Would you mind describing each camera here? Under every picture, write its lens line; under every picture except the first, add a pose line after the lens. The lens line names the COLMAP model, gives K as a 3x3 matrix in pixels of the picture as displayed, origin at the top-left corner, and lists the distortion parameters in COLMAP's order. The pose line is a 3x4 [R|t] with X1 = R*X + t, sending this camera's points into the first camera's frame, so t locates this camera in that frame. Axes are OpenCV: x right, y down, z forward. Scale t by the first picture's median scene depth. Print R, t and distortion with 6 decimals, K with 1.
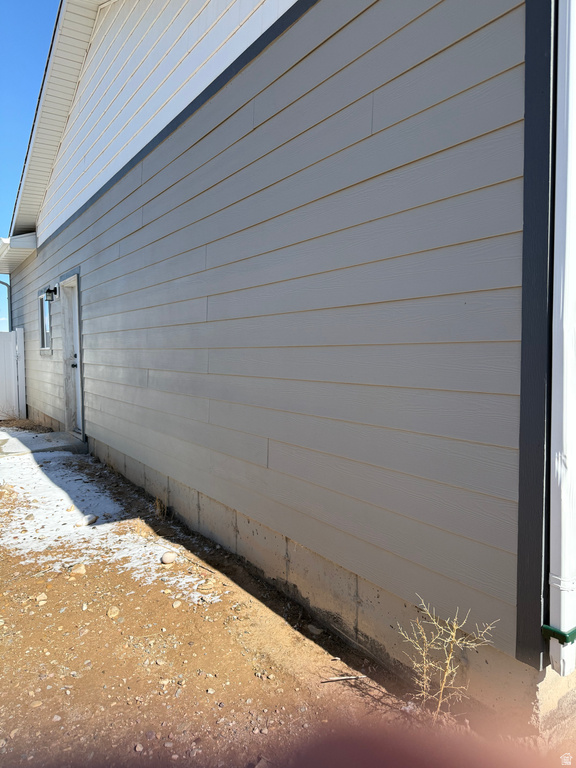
lens RADIAL K [[526.3, 0, 288.0], [0, 526.3, 384.0], [0, 0, 1]] dist [-0.001513, -0.026469]
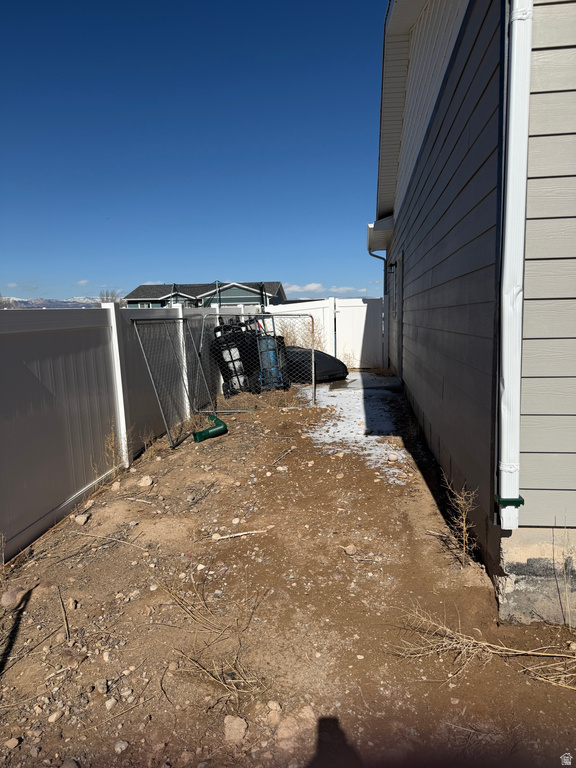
lens RADIAL K [[526.3, 0, 288.0], [0, 526.3, 384.0], [0, 0, 1]] dist [-0.001513, -0.026469]
pose [[0.738358, 0.073670, -0.670373, 0.498060], [-0.023548, 0.996226, 0.083544, 0.019107], [0.673998, -0.045900, 0.737306, -0.230998]]
